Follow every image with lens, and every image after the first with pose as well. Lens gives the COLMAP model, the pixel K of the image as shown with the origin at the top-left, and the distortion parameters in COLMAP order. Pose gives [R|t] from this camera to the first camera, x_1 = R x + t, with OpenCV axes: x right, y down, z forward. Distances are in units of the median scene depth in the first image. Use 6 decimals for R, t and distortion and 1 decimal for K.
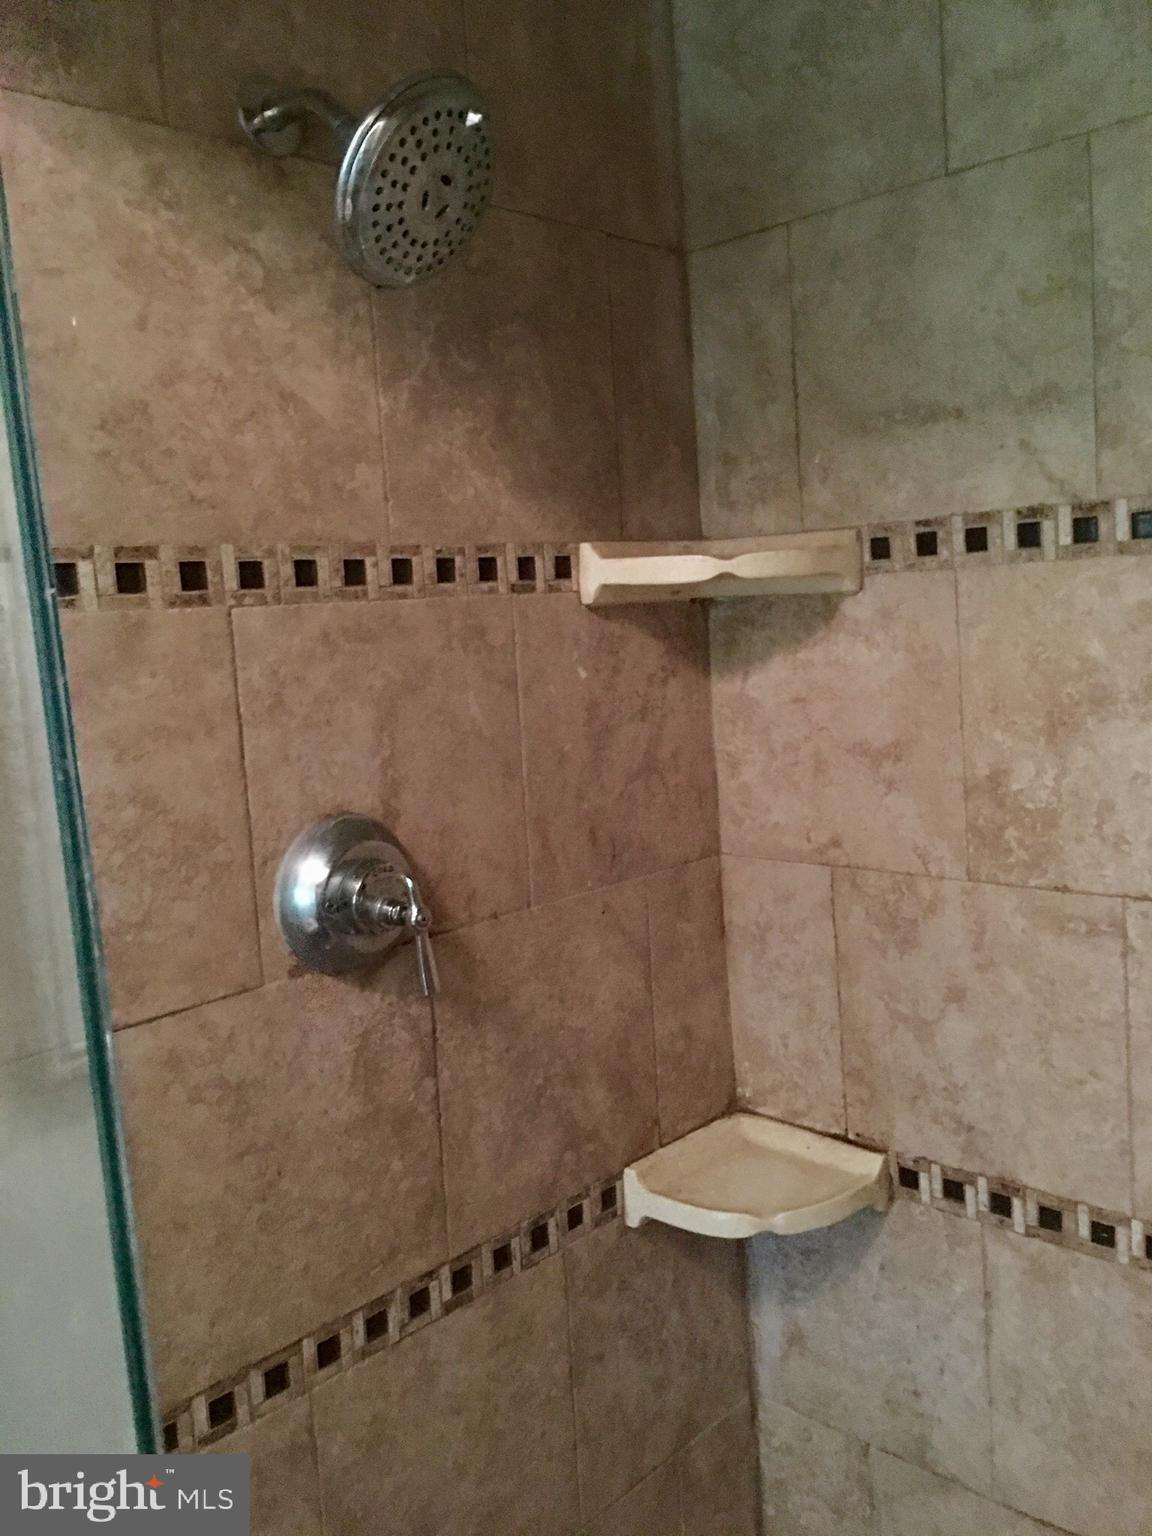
lens RADIAL K [[1318.7, 0, 580.2], [0, 1318.7, 746.7], [0, 0, 1]] dist [0.069756, -0.102820]
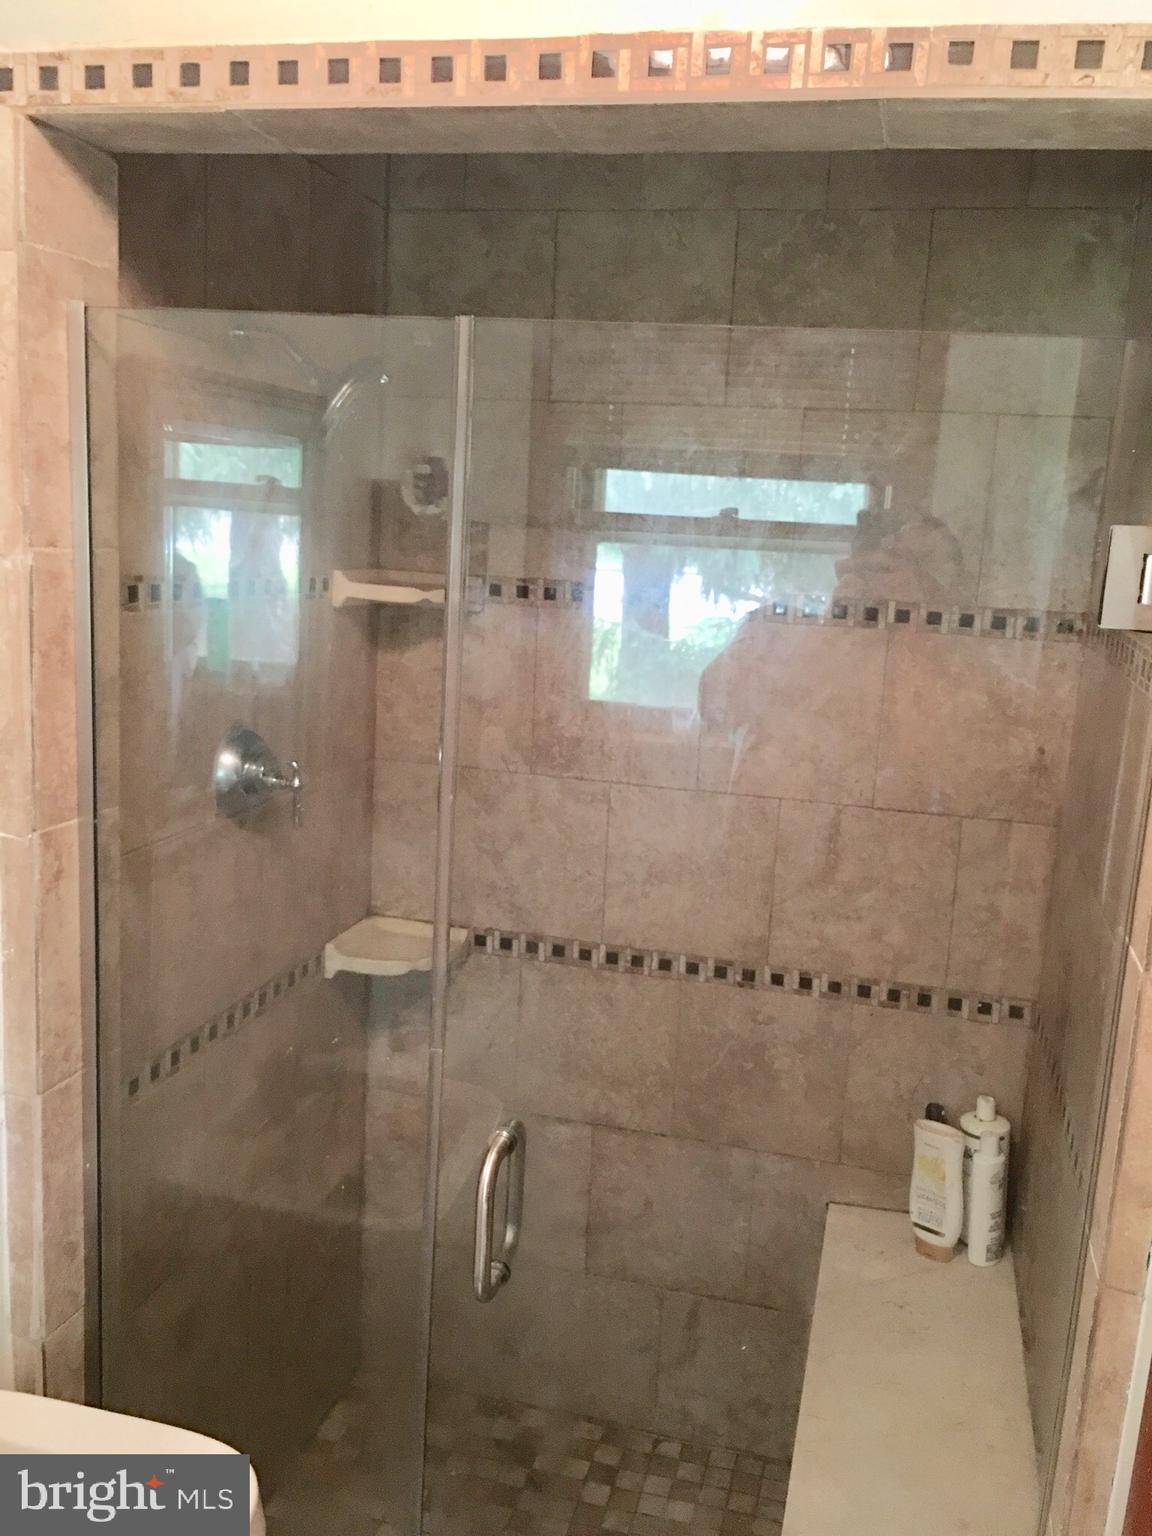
lens RADIAL K [[1318.7, 0, 576.6], [0, 1318.7, 765.6], [0, 0, 1]] dist [0.069756, -0.102820]
pose [[0.870439, 0.020154, 0.491864, -0.545325], [-0.054119, 0.997023, 0.054921, -0.015655], [-0.489293, -0.074425, 0.868938, -0.619449]]
